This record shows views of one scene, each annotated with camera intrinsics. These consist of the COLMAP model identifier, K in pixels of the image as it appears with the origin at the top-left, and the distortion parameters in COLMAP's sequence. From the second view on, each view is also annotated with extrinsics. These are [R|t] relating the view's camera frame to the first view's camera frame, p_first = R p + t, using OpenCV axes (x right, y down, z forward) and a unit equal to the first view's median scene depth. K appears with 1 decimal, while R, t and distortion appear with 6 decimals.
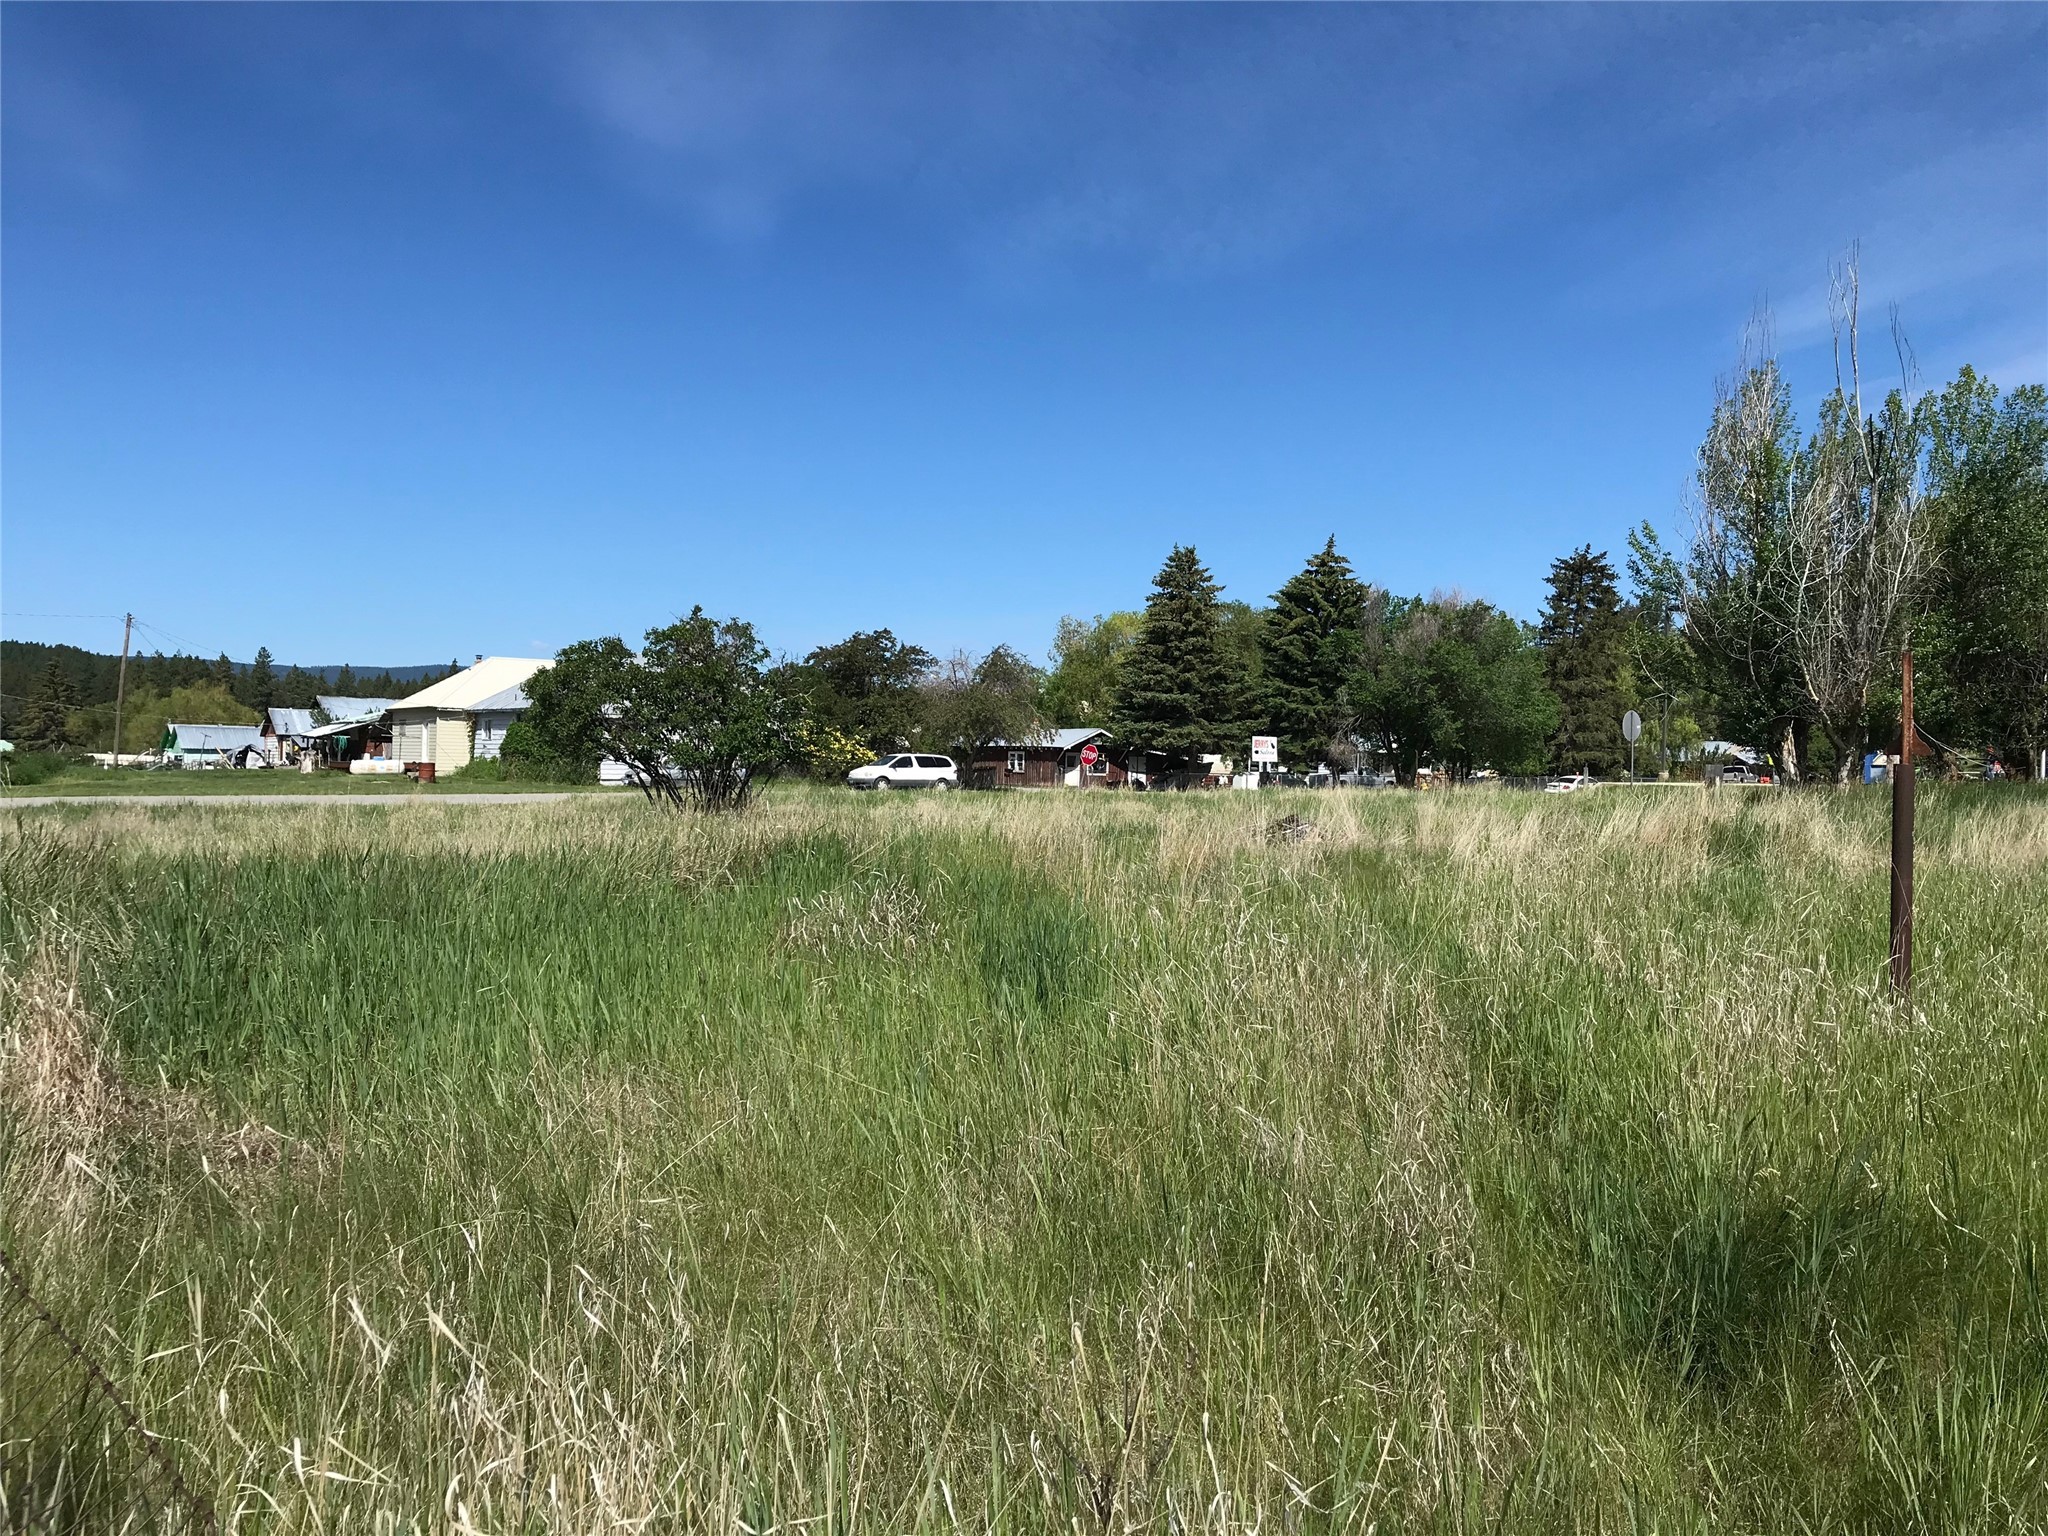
lens RADIAL K [[1681.0, 0, 1004.5], [0, 1681.0, 771.0], [0, 0, 1]] dist [0.004801, 0.005169]
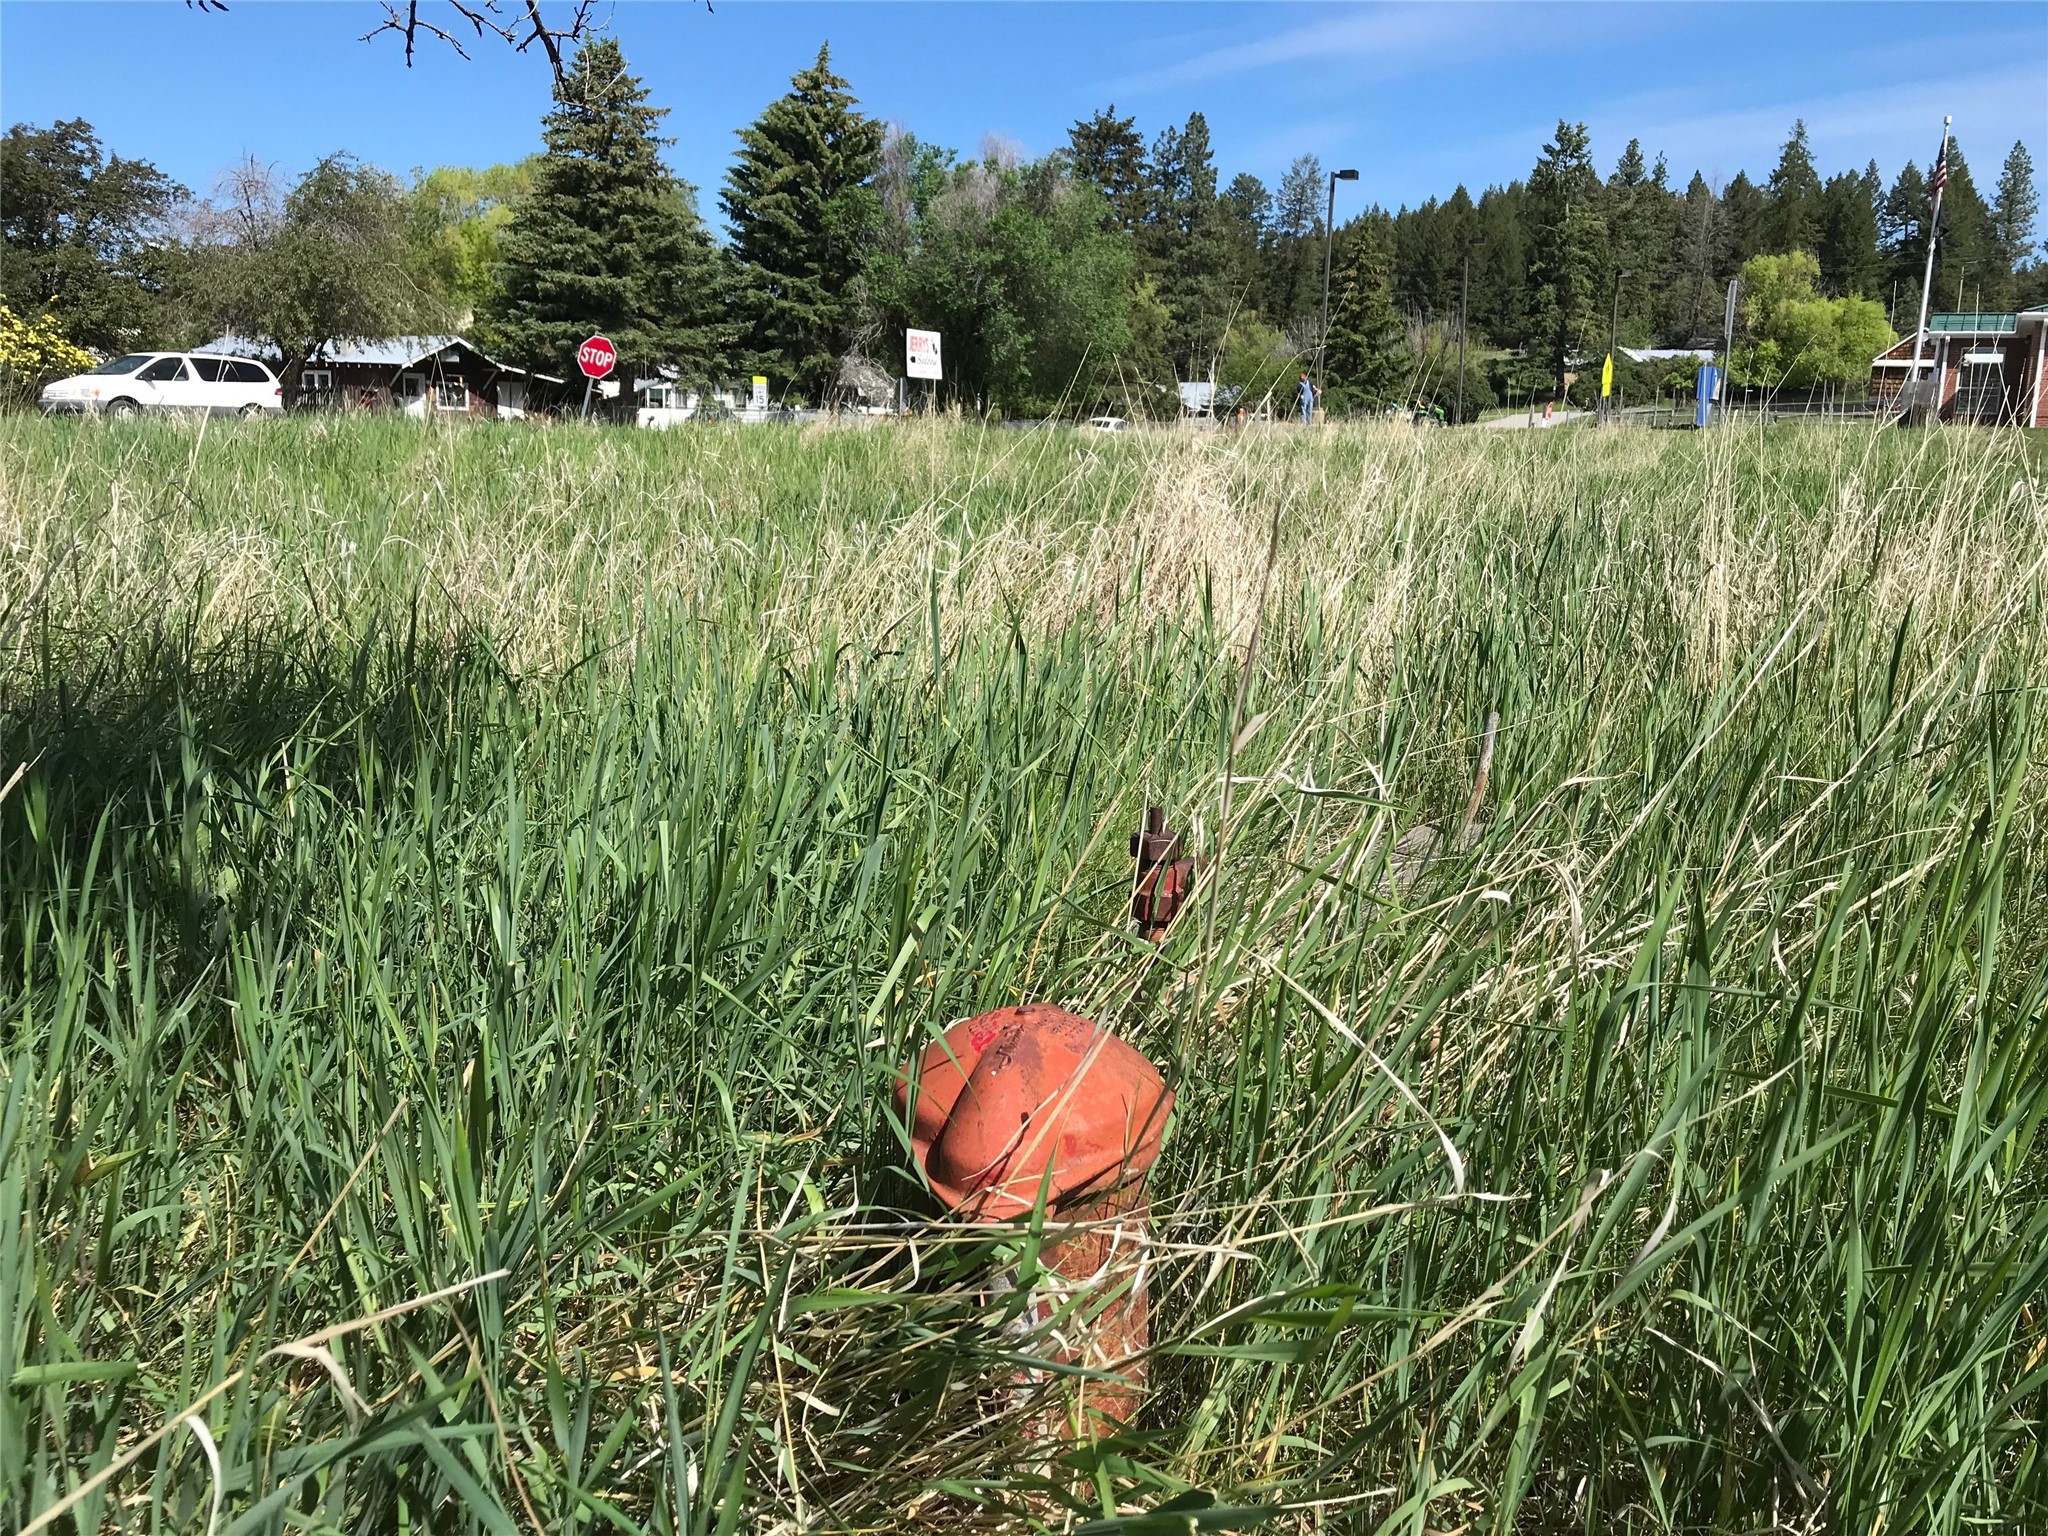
lens RADIAL K [[1681.0, 0, 1031.3], [0, 1681.0, 774.0], [0, 0, 1]] dist [0.004801, 0.005169]
pose [[0.899990, -0.081620, 0.428201, -0.041633], [-0.008787, 0.978718, 0.205023, 0.006146], [-0.435822, -0.188281, 0.880119, 0.332229]]
